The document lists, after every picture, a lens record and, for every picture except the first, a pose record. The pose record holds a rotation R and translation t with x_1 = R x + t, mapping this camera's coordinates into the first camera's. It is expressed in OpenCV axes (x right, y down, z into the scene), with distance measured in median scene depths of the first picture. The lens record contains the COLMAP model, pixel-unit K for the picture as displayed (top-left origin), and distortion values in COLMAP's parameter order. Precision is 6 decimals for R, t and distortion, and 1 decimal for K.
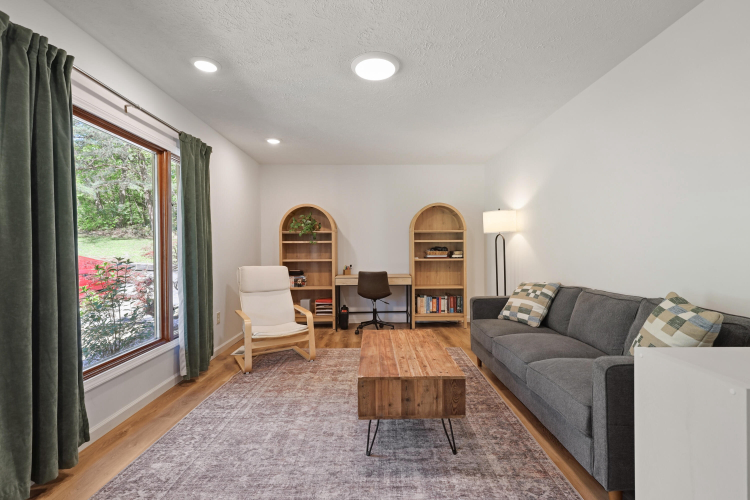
lens RADIAL K [[337.6, 0, 379.2], [0, 337.6, 260.3], [0, 0, 1]] dist [0.015686, -0.000223]
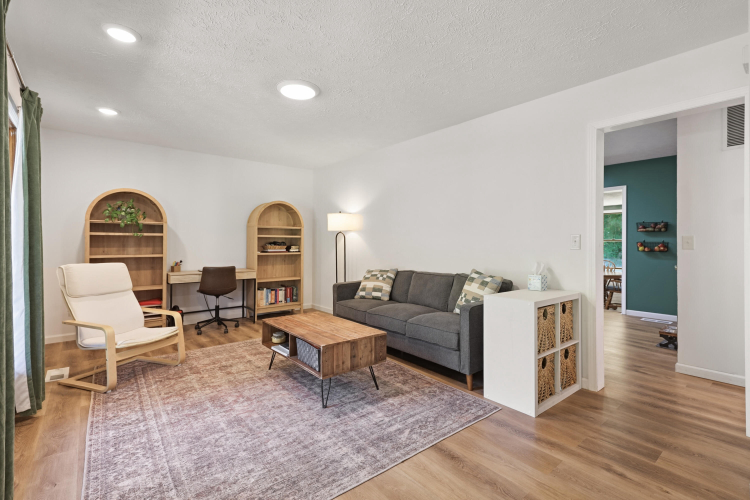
lens RADIAL K [[337.6, 0, 379.2], [0, 337.6, 260.3], [0, 0, 1]] dist [0.015686, -0.000223]
pose [[0.790031, -0.023235, 0.612626, -0.348801], [0.013851, 0.999703, 0.020053, 0.002896], [-0.612910, -0.007357, 0.790118, -0.061965]]
